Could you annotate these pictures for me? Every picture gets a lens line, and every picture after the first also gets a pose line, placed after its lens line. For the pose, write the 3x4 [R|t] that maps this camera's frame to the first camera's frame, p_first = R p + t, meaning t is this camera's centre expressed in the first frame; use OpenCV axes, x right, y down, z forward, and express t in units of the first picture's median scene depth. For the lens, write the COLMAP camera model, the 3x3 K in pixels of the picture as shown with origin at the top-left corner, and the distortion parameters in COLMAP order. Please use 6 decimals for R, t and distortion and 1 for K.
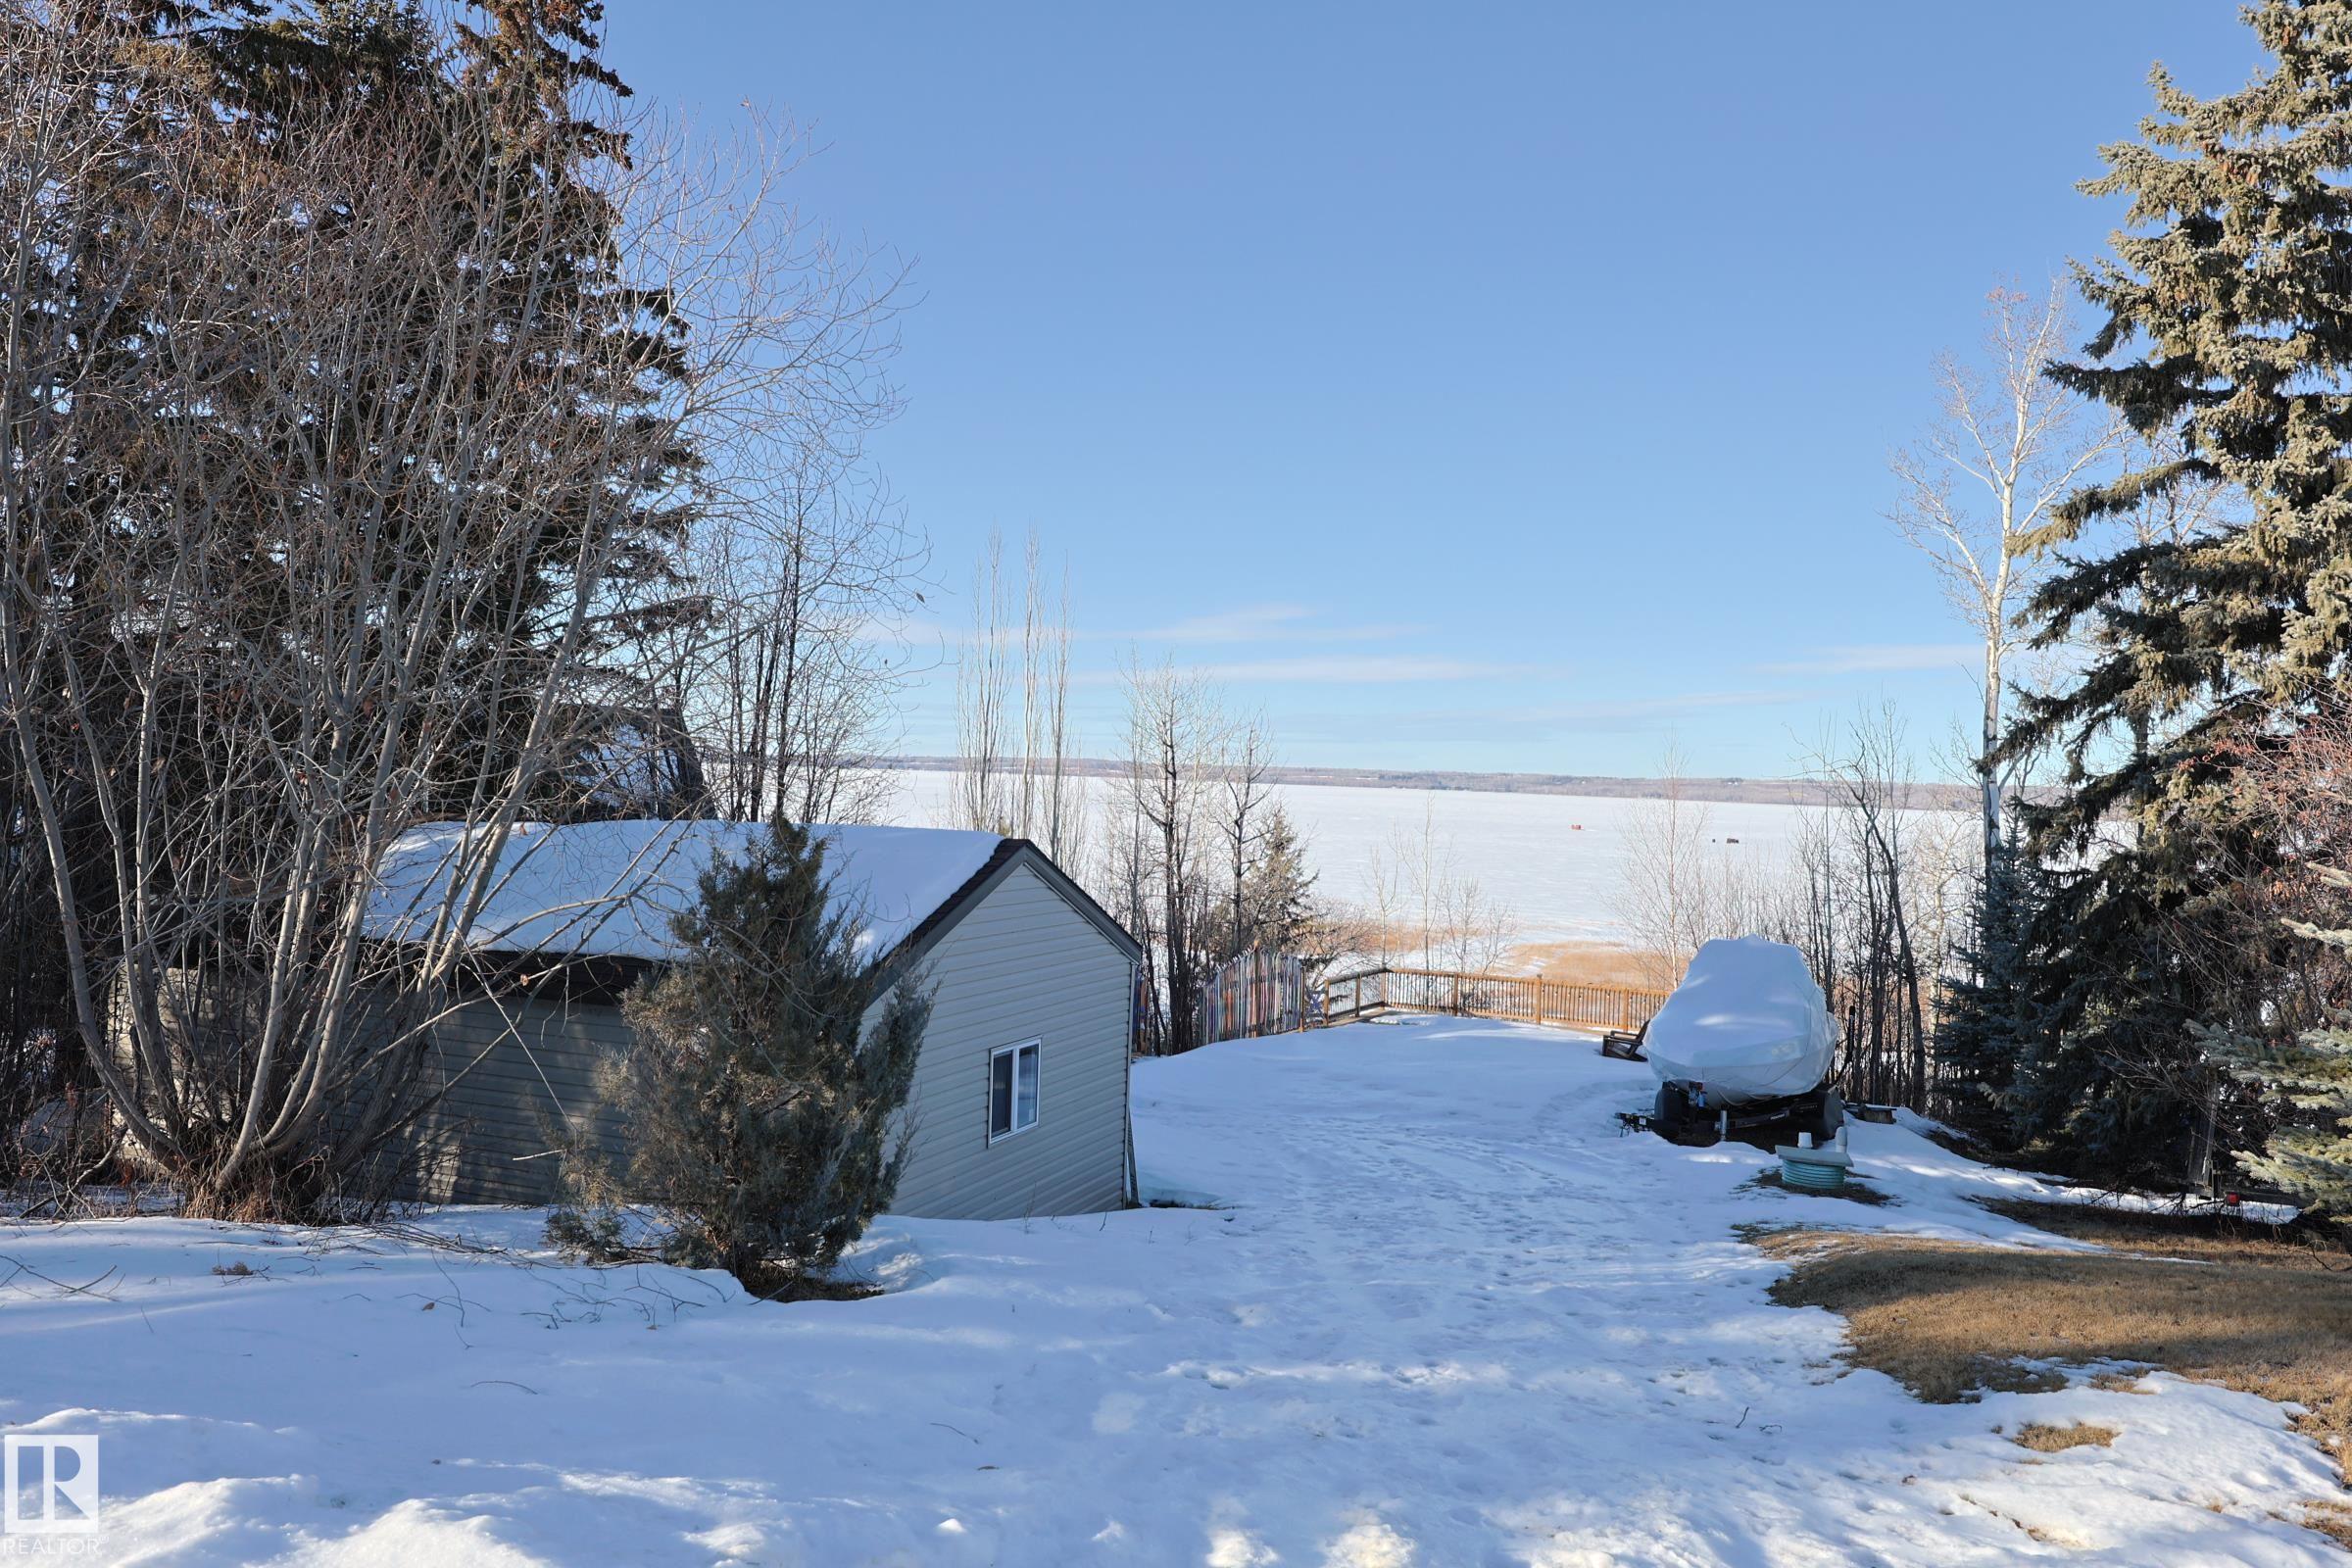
lens RADIAL K [[1617.7, 0, 1176.0], [0, 1617.7, 784.0], [0, 0, 1]] dist [0.000589, 0.000144]
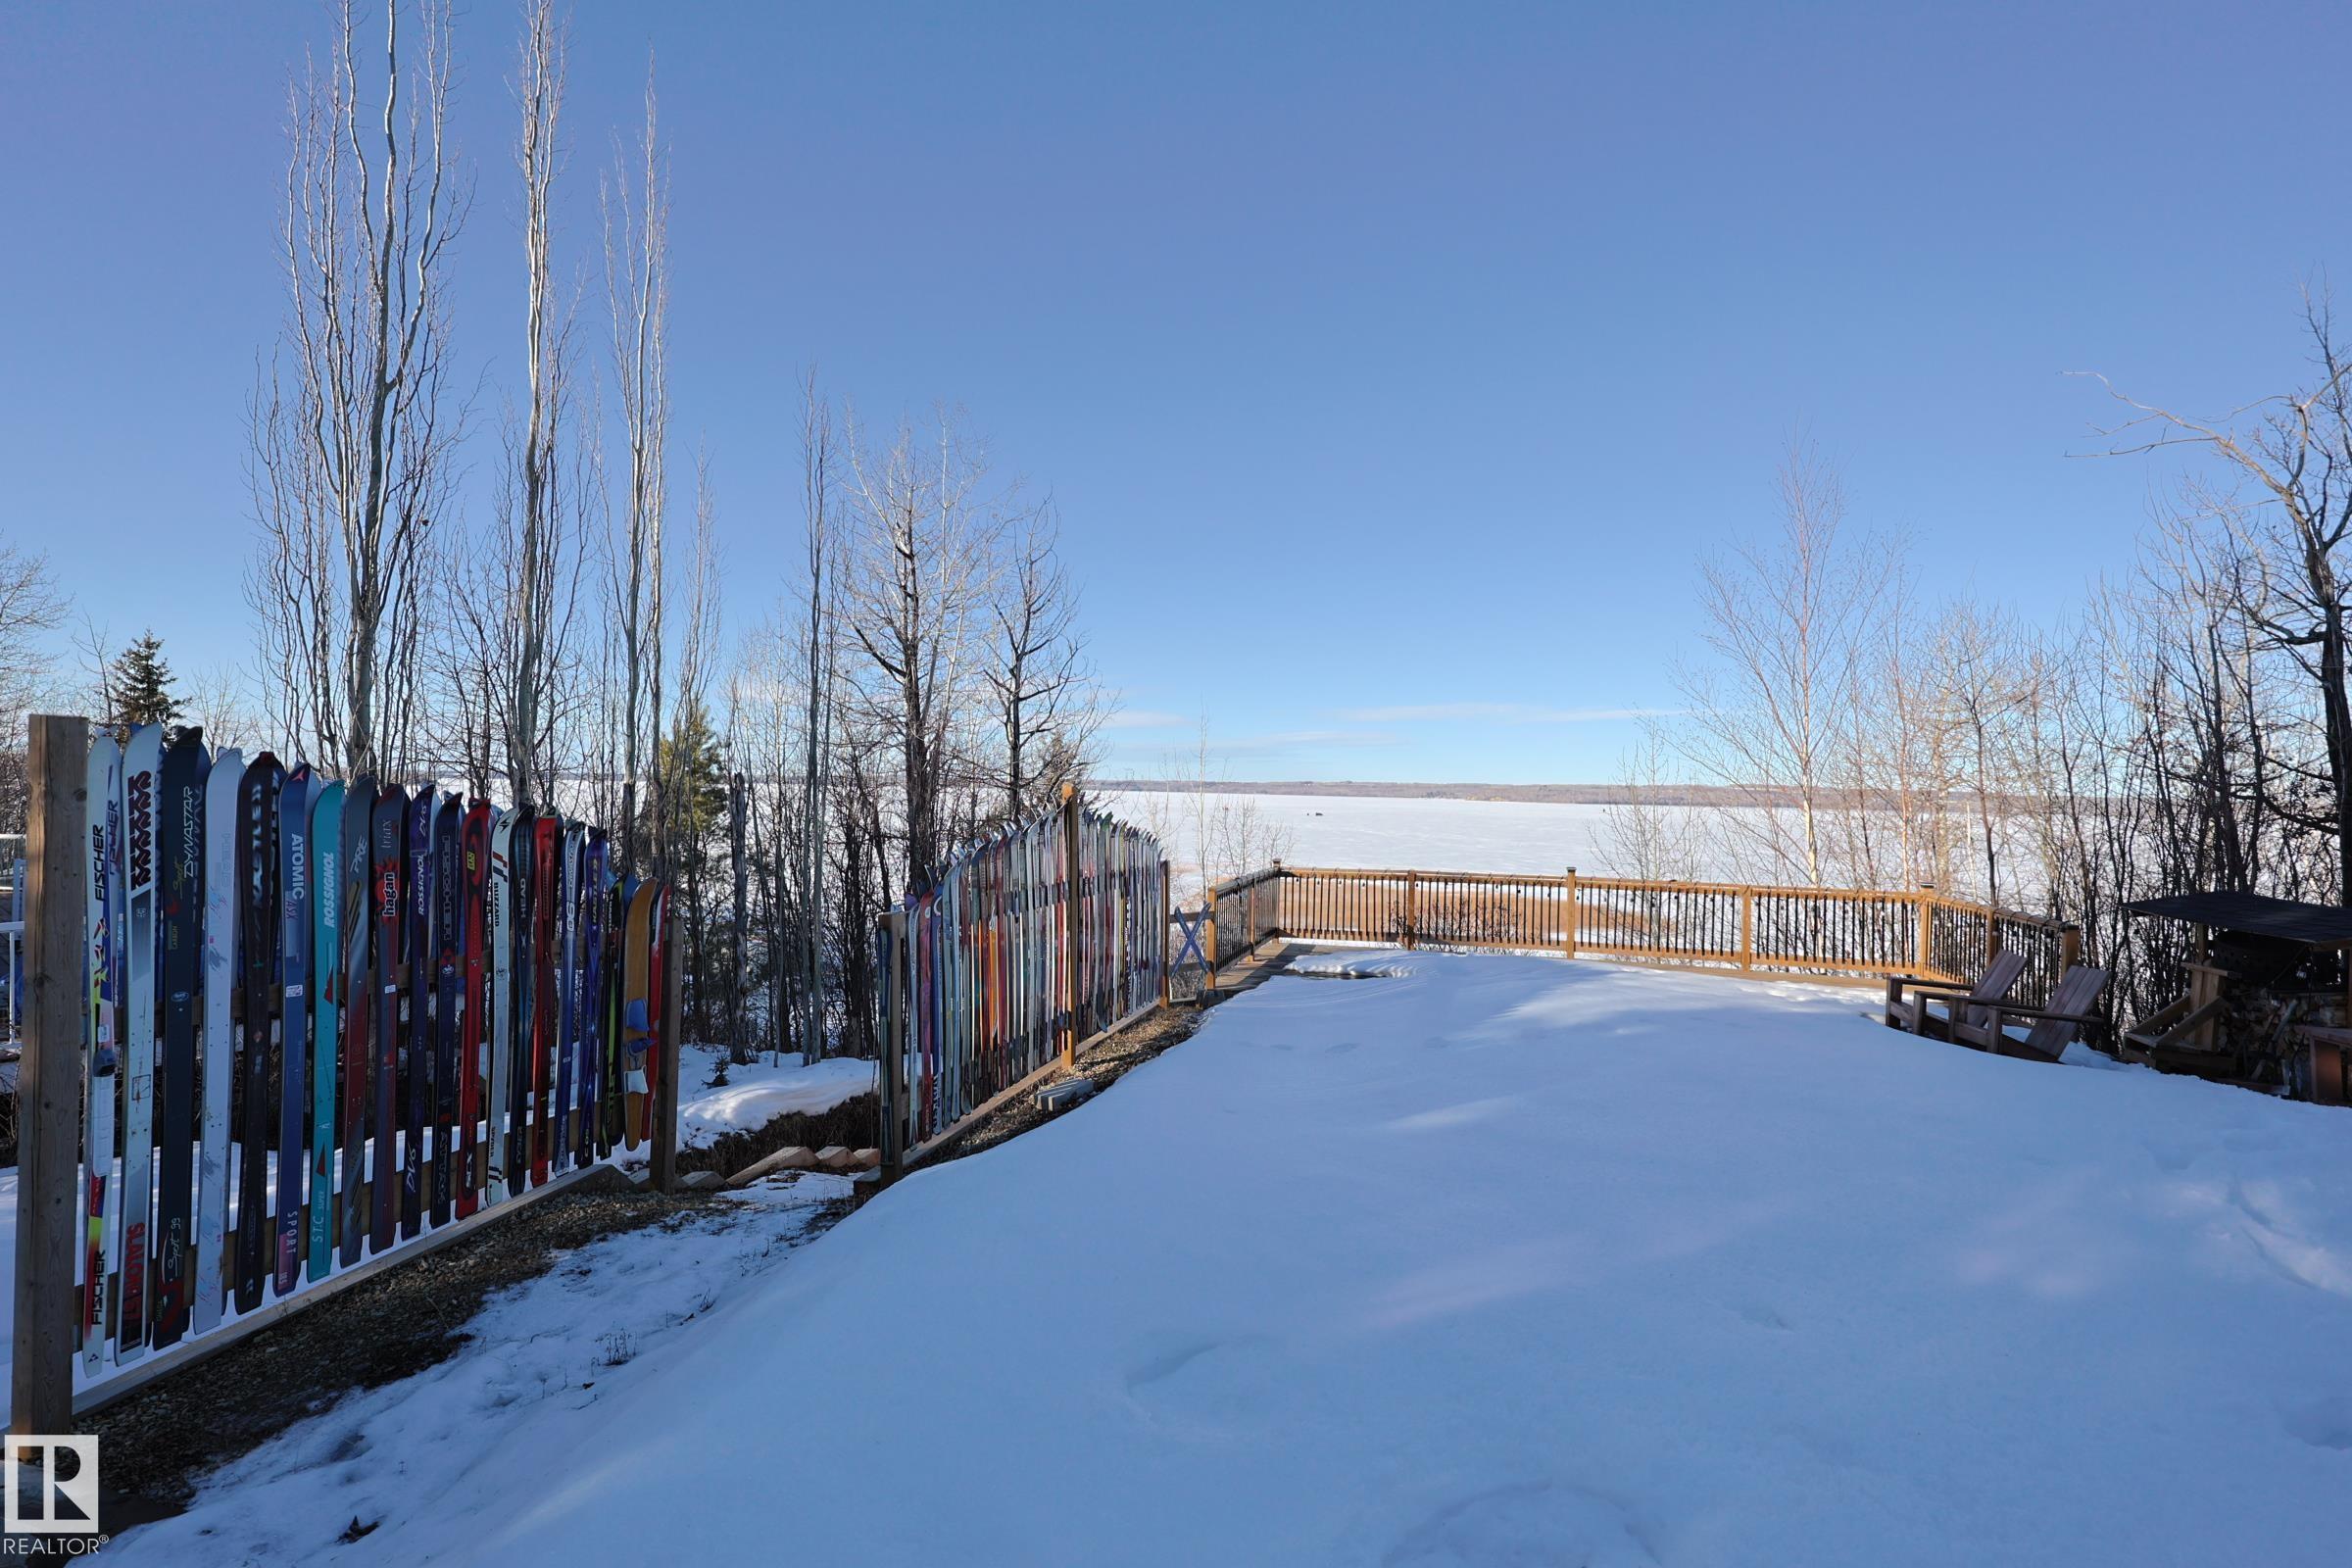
lens RADIAL K [[960.0, 0, 1176.0], [0, 960.0, 784.0], [0, 0, 1]] dist [0.000334, 0.000002]
pose [[0.978598, -0.013657, 0.205329, 0.023536], [0.015663, 0.999844, -0.008146, 0.080922], [-0.205185, 0.011188, 0.978659, 0.637091]]
